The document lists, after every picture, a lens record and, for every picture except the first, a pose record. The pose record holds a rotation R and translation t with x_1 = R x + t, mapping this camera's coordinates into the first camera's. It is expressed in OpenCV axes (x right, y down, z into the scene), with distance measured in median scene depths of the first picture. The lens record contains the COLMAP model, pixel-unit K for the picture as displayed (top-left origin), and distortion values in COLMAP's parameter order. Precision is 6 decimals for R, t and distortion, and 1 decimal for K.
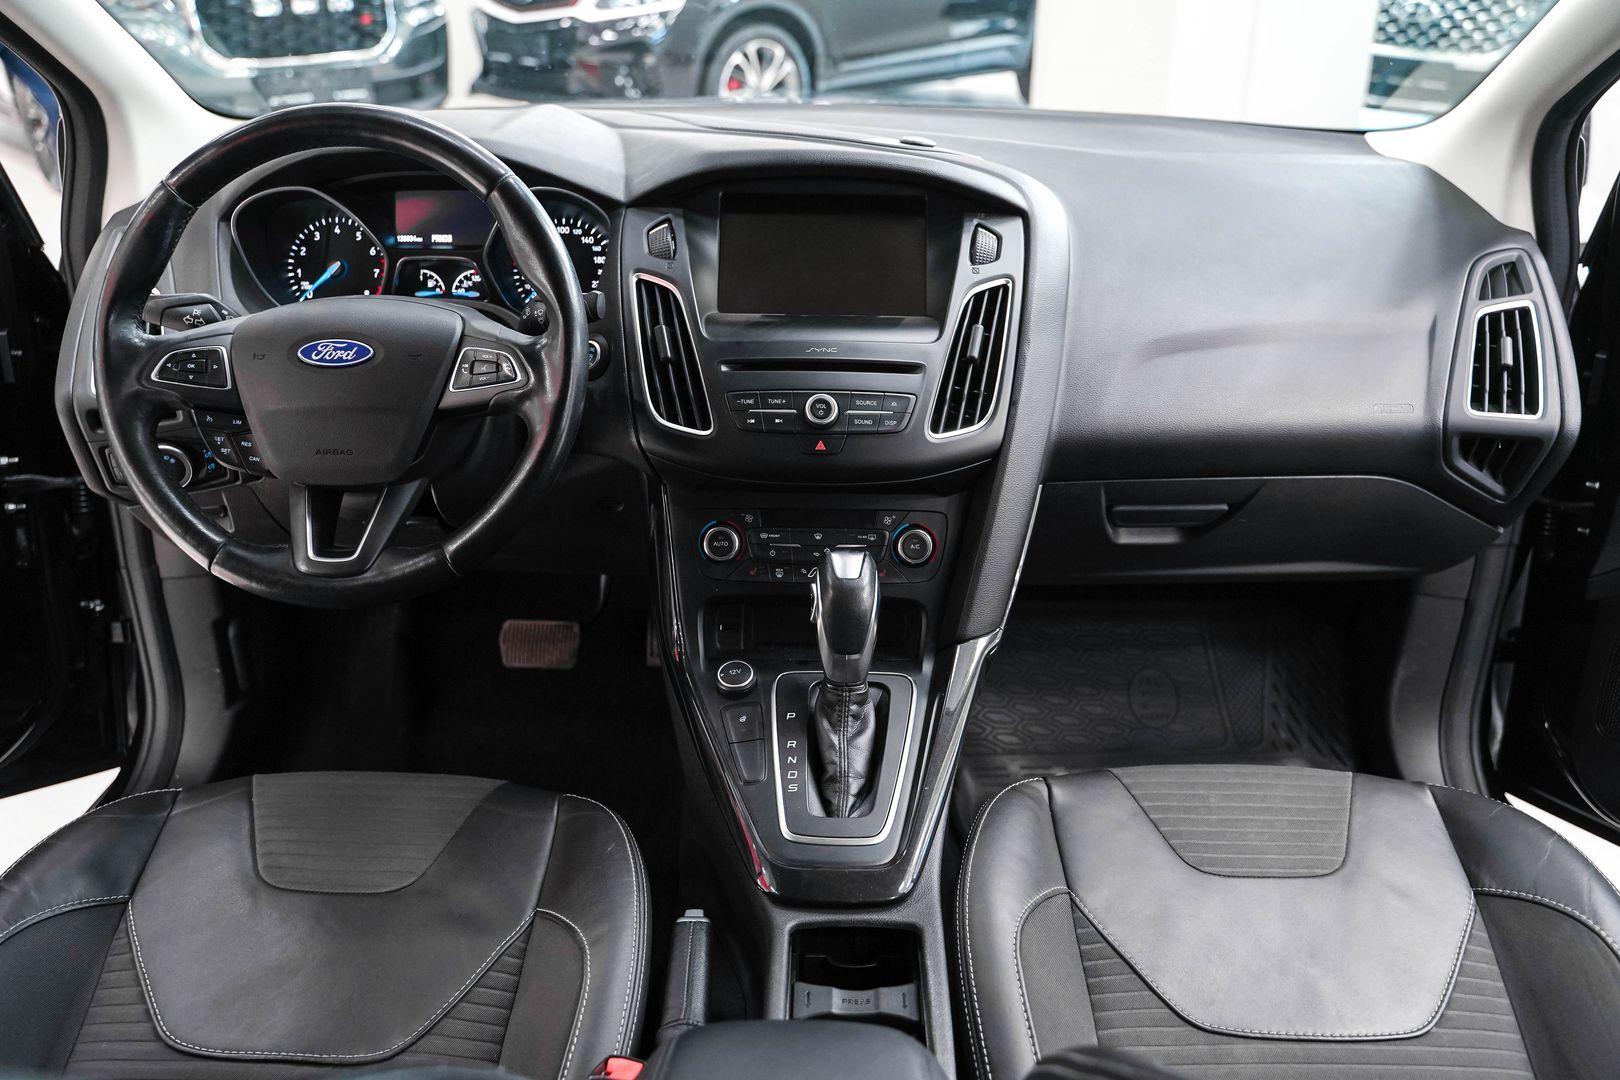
lens RADIAL K [[1345.6, 0, 810.7], [0, 1345.6, 532.8], [0, 0, 1]] dist [-0.116891, 0.075143]
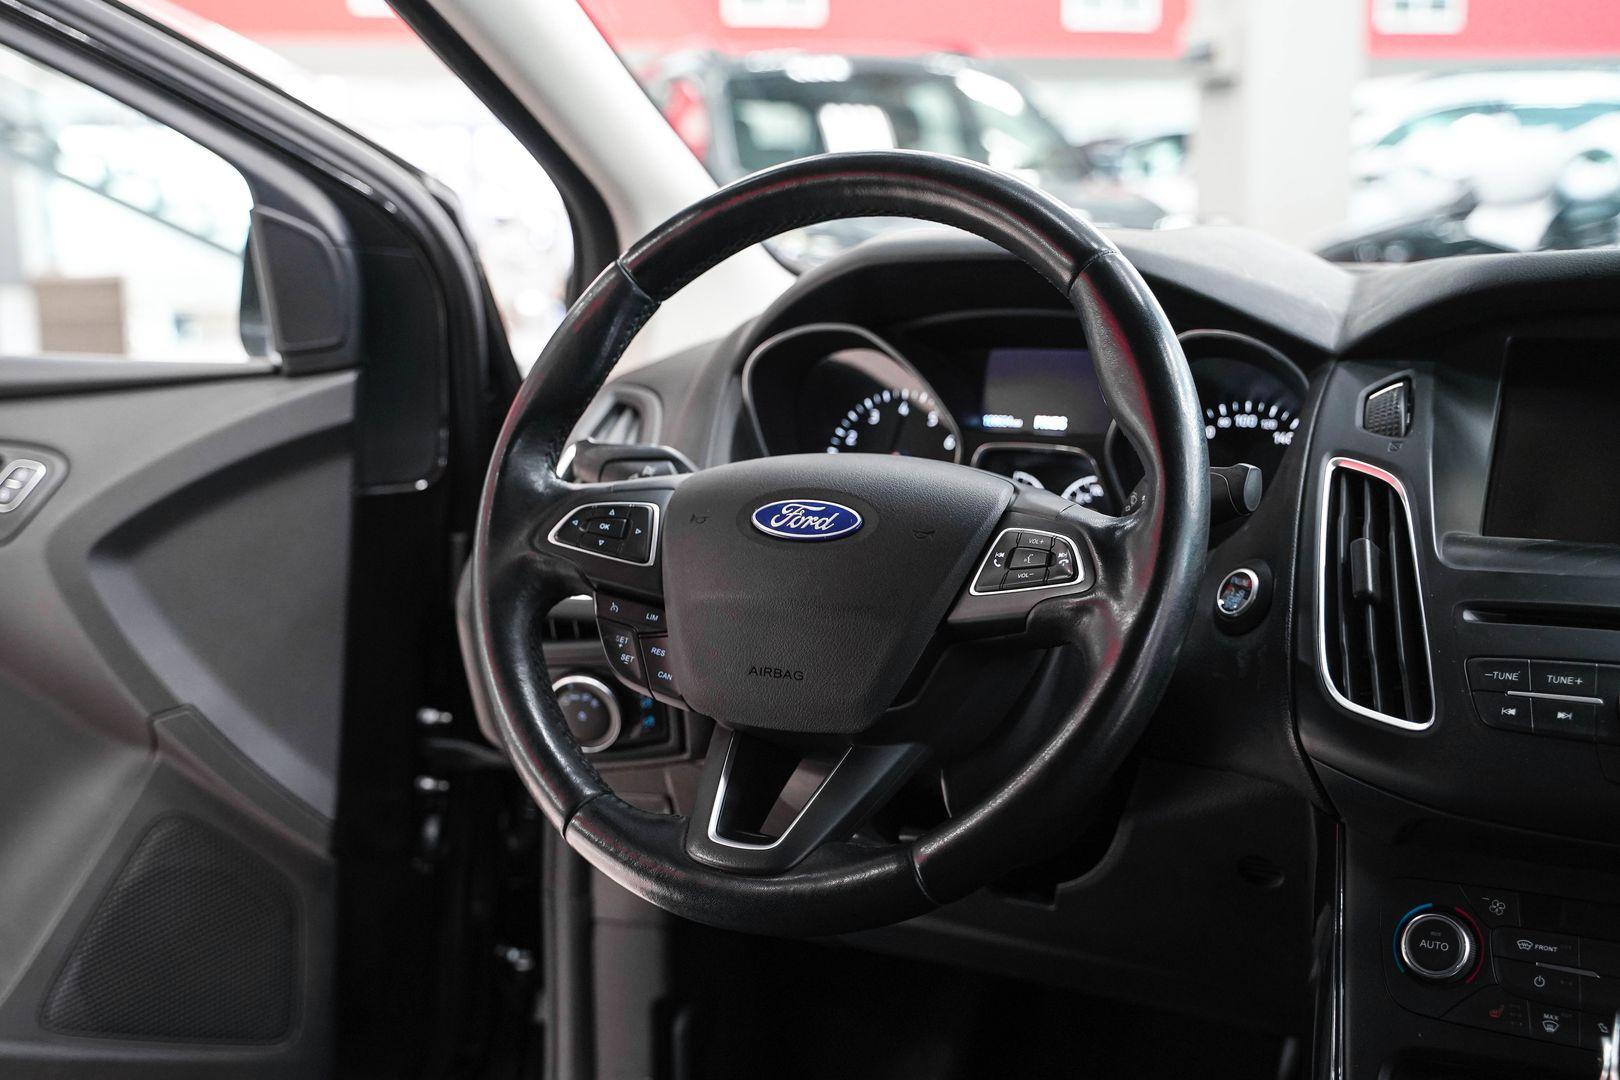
lens RADIAL K [[1964.7, 0, 783.6], [0, 1964.7, 538.5], [0, 0, 1]] dist [0.002351, 0.046081]
pose [[0.877693, 0.052684, -0.476319, 0.065500], [-0.182431, 0.955834, -0.230437, 0.076783], [0.443141, 0.289148, 0.848540, 0.177898]]
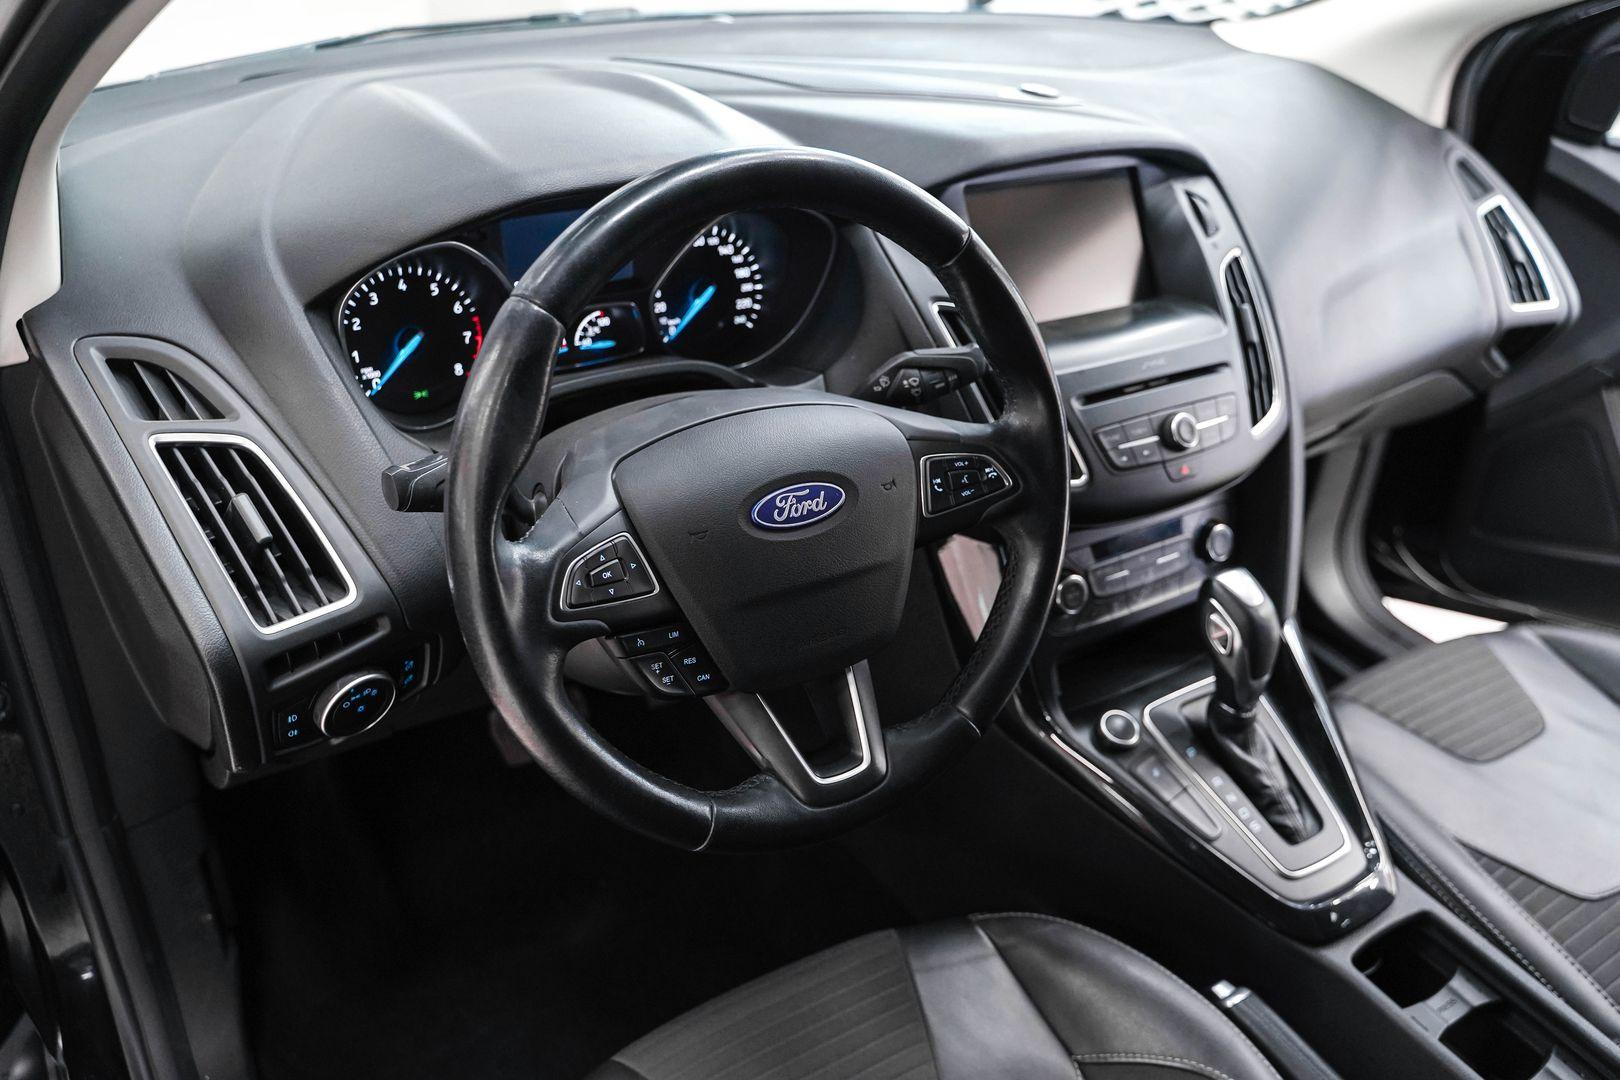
lens RADIAL K [[1345.6, 0, 810.7], [0, 1345.6, 532.8], [0, 0, 1]] dist [-0.116891, 0.075143]
pose [[0.832610, -0.247117, 0.495675, -0.615393], [0.172033, 0.966068, 0.192657, -0.223296], [-0.526464, -0.075136, 0.846871, 0.327525]]
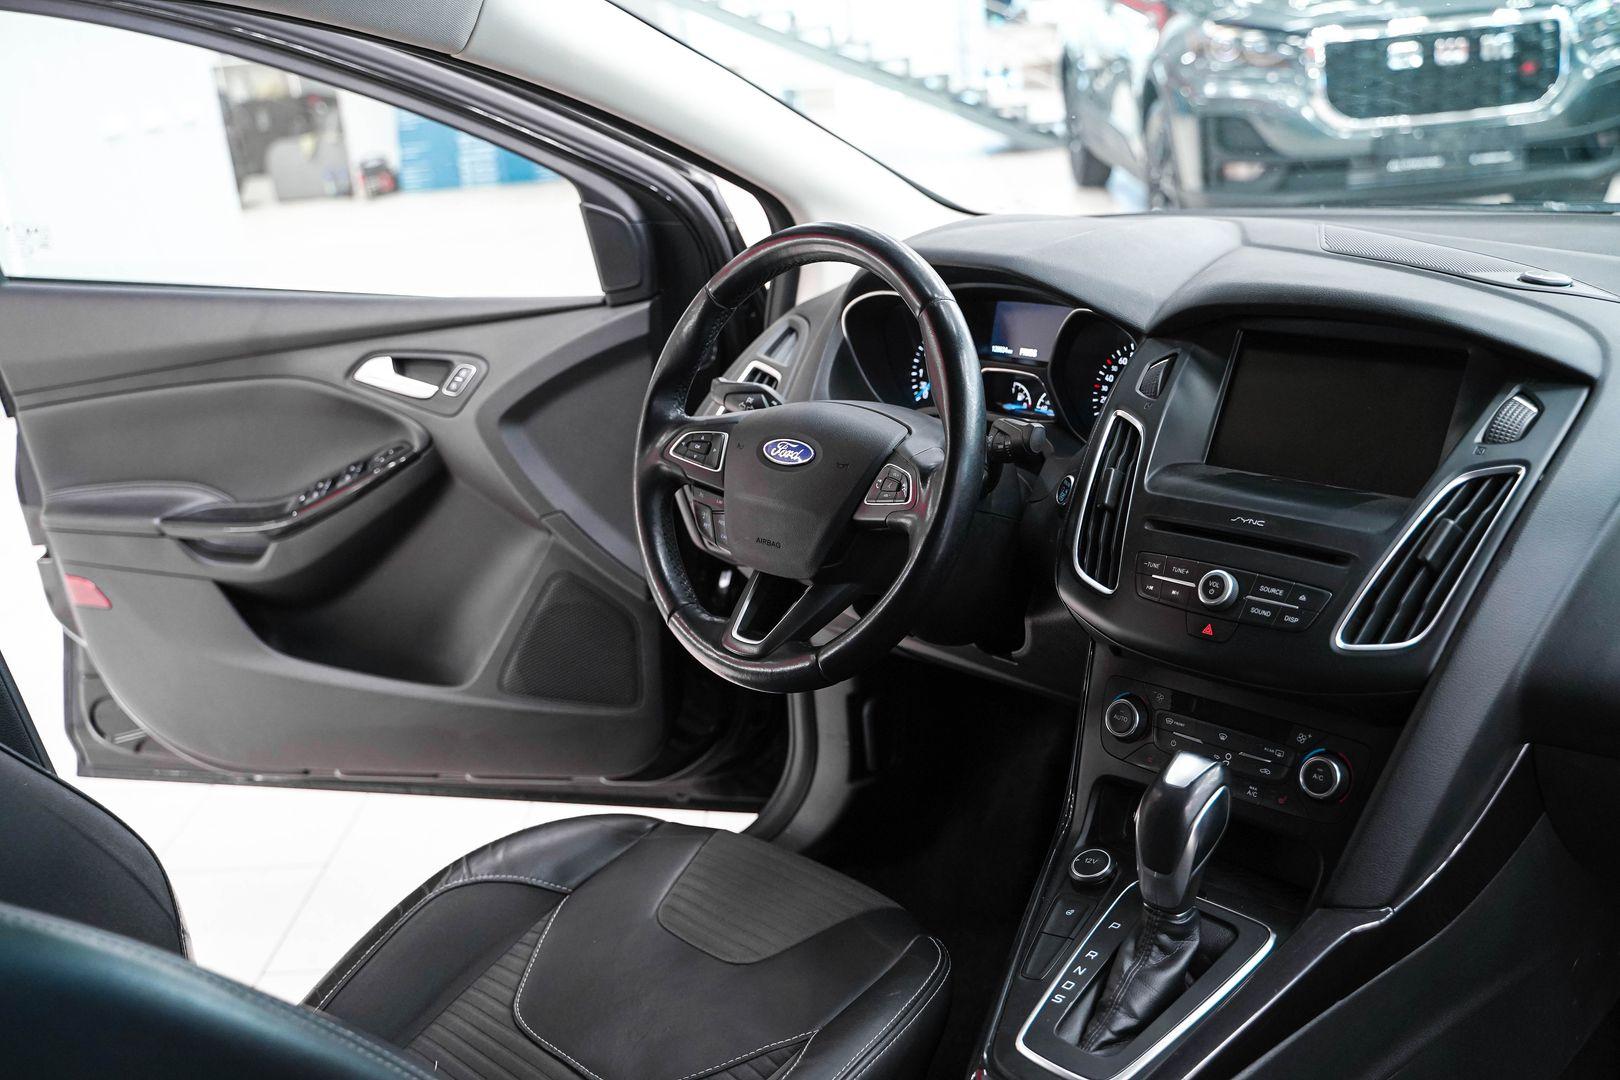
lens RADIAL K [[1618.2, 0, 806.6], [0, 1618.2, 542.6], [0, 0, 1]] dist [-0.054214, 0.112011]
pose [[0.693274, 0.156913, -0.703384, 0.501229], [-0.212339, 0.977157, 0.008701, -0.067698], [0.688683, 0.143324, 0.710756, 0.077543]]
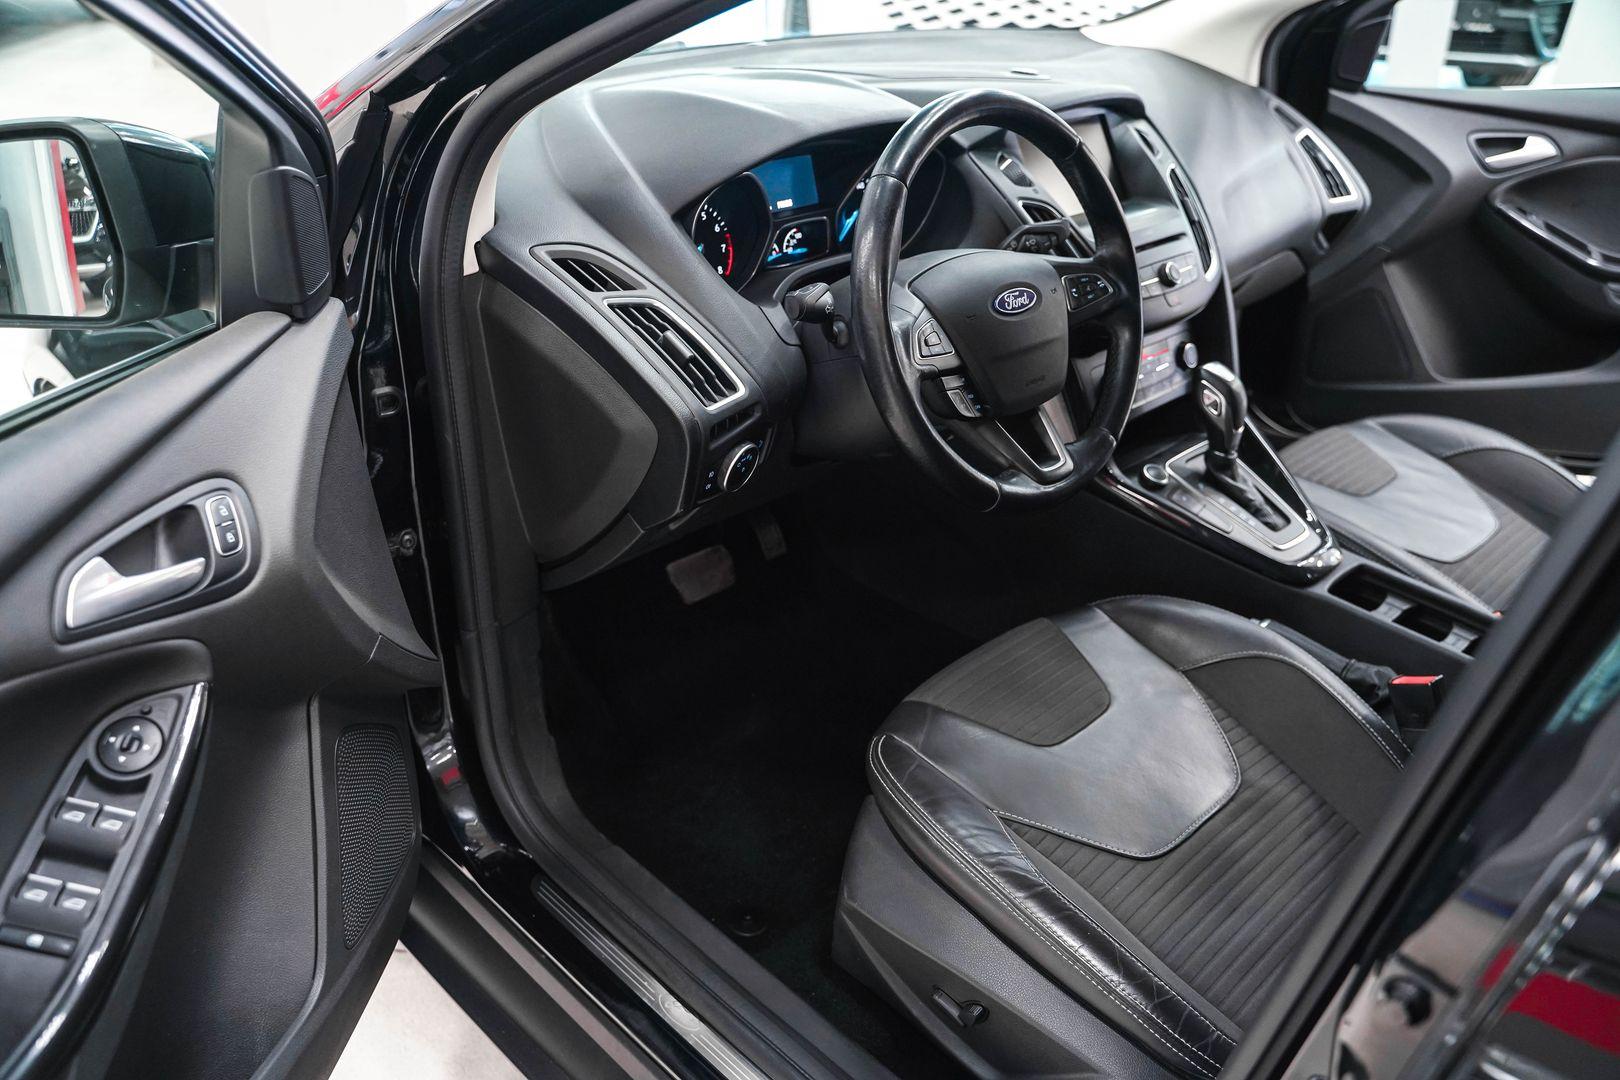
lens RADIAL K [[1317.7, 0, 810.0], [0, 1317.7, 540.0], [0, 0, 1]] dist [-0.121908, 0.105158]
pose [[0.700768, -0.332972, 0.630915, -1.119938], [0.264934, 0.942612, 0.203206, -0.190083], [-0.662370, 0.024750, 0.748768, 0.210319]]
